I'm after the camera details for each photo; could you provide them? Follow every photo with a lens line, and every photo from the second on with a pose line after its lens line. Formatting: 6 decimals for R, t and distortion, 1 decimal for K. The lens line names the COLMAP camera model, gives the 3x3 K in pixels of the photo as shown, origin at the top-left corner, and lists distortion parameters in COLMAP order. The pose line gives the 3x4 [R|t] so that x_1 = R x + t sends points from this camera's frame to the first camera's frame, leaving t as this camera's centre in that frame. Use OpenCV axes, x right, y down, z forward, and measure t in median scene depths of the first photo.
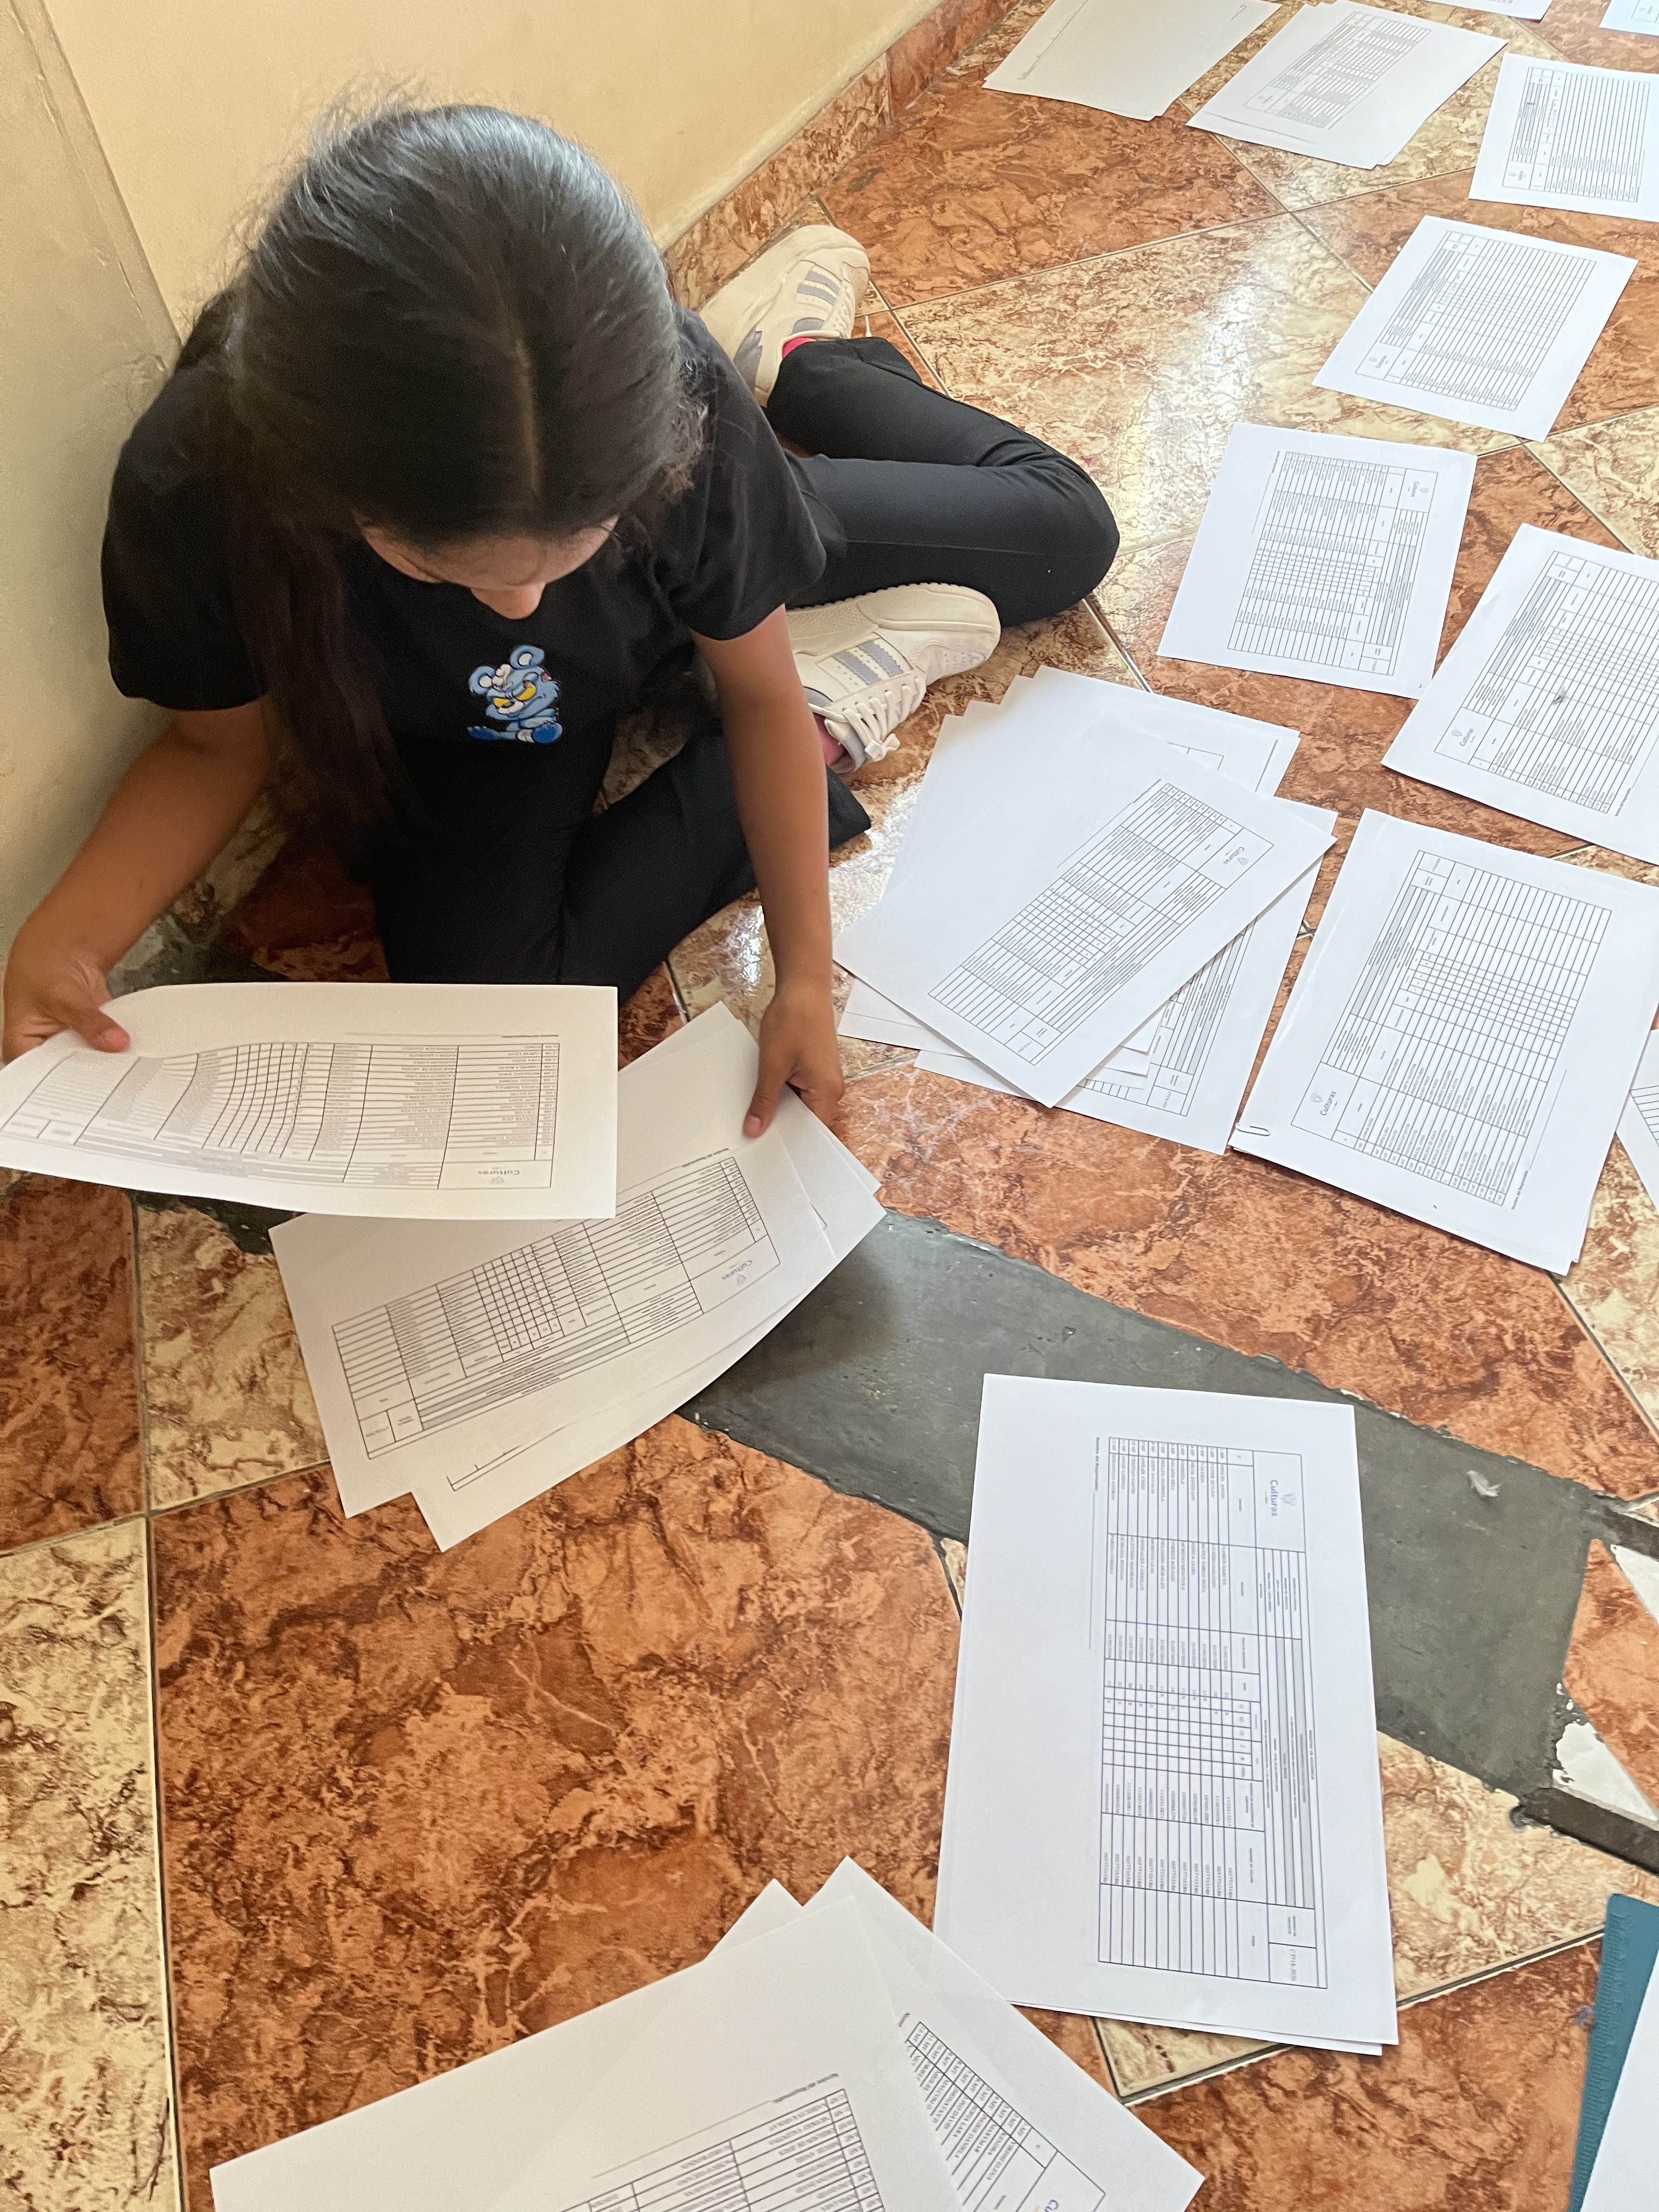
lens RADIAL K [[1690.9, 0, 838.2], [0, 1690.9, 1088.7], [0, 0, 1]] dist [0.053004, -0.075890]
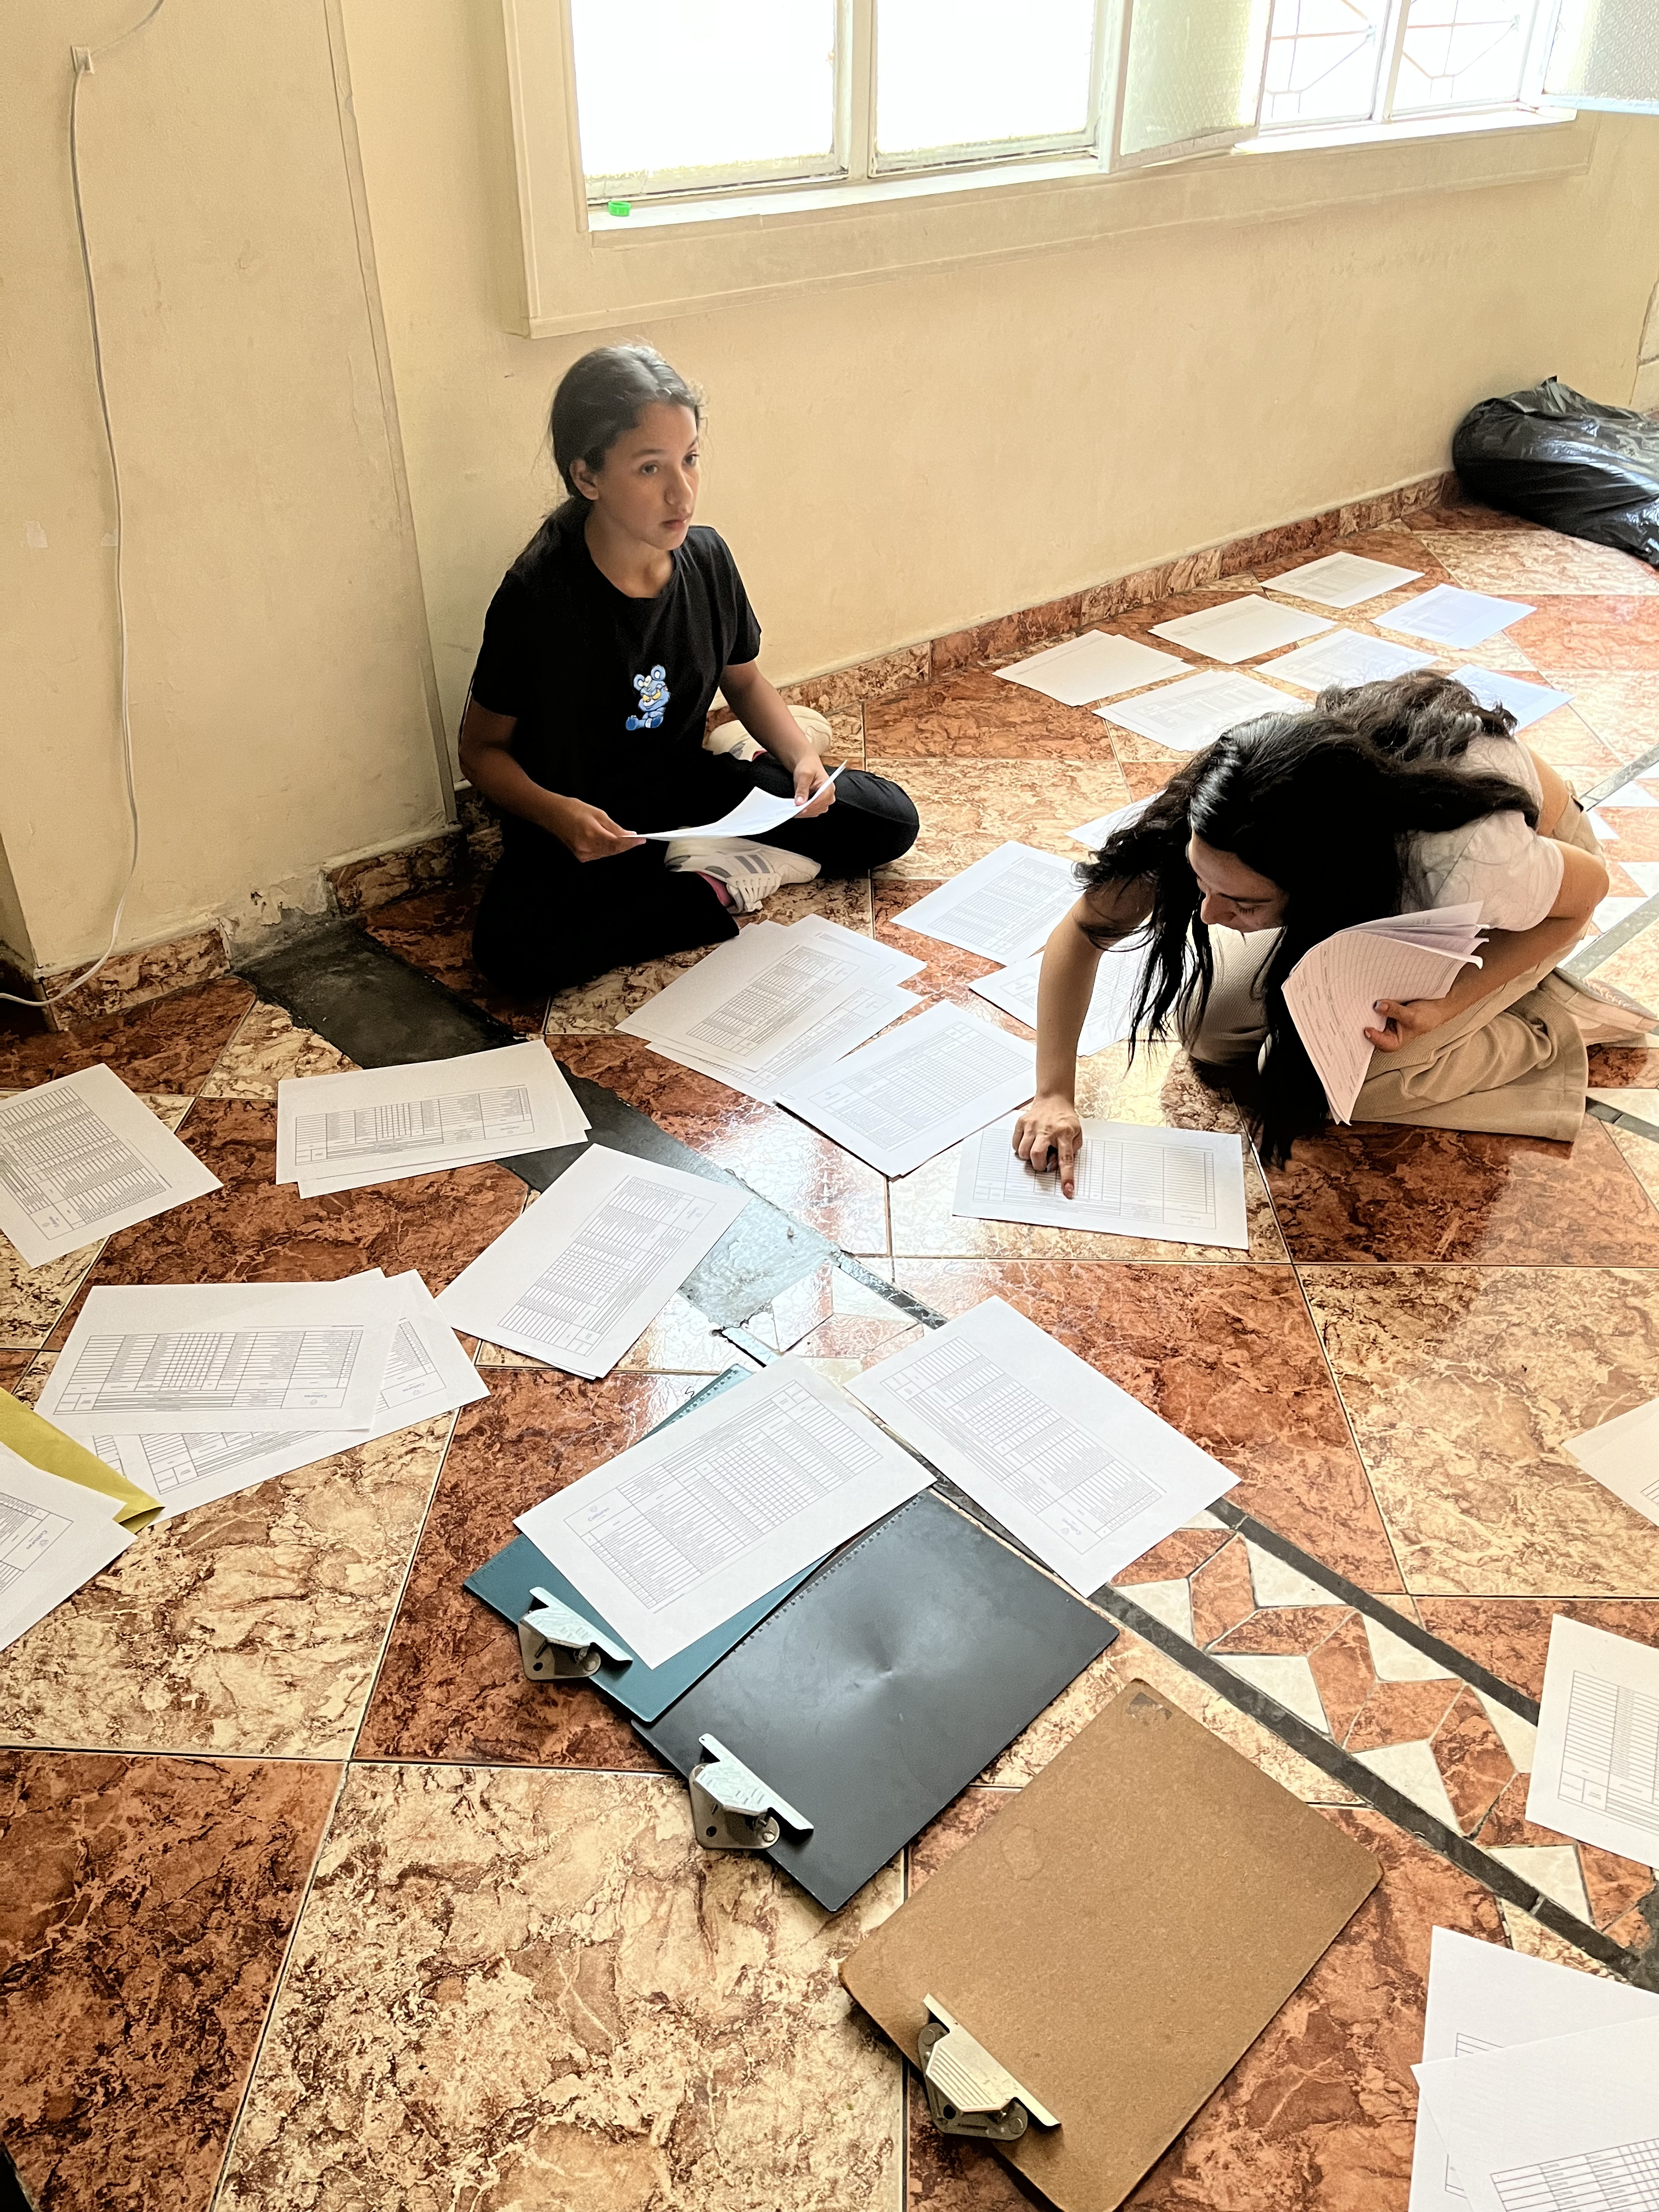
lens RADIAL K [[1690.9, 0, 828.6], [0, 1690.9, 1102.0], [0, 0, 1]] dist [0.053004, -0.075890]
pose [[0.943822, 0.246202, -0.220419, 0.809203], [-0.303847, 0.908794, -0.285957, 0.638156], [0.129912, 0.336866, 0.932547, -0.861769]]
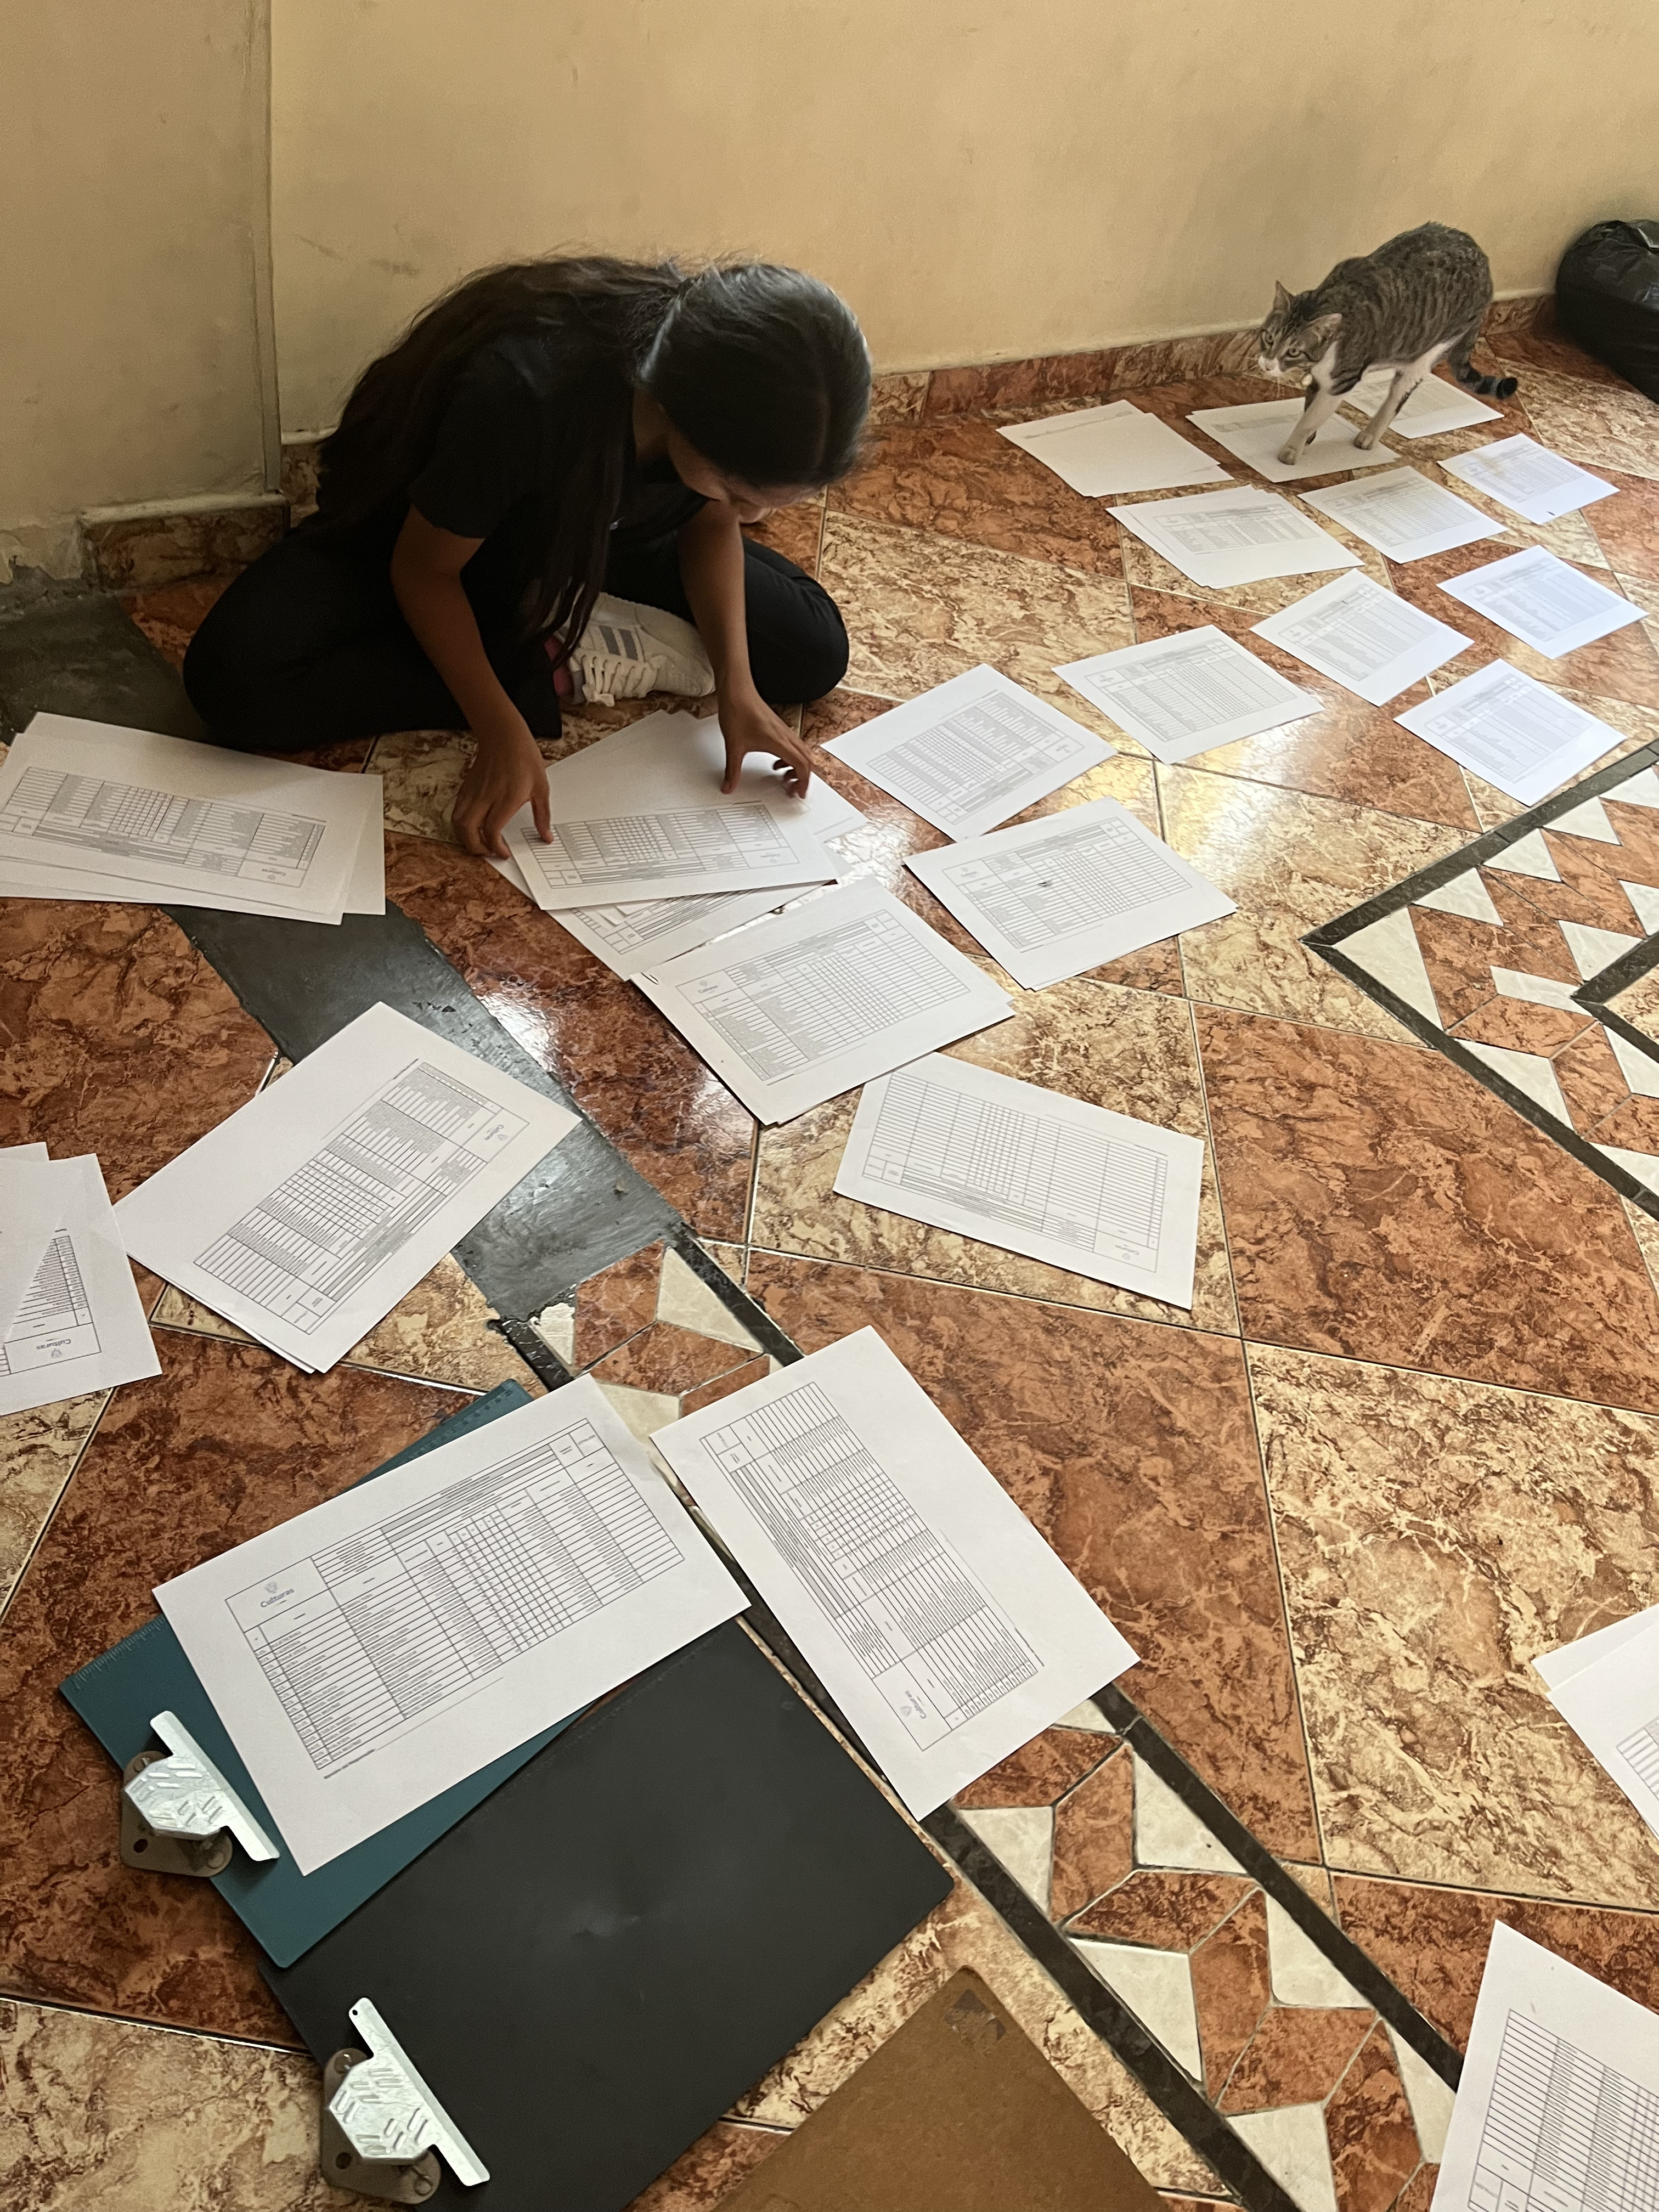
lens RADIAL K [[1690.9, 0, 841.2], [0, 1690.9, 1092.1], [0, 0, 1]] dist [0.053004, -0.075890]
pose [[0.890670, 0.449498, -0.068250, 0.611515], [-0.454307, 0.874084, -0.171994, 0.326505], [-0.017655, 0.184197, 0.982731, -0.465458]]
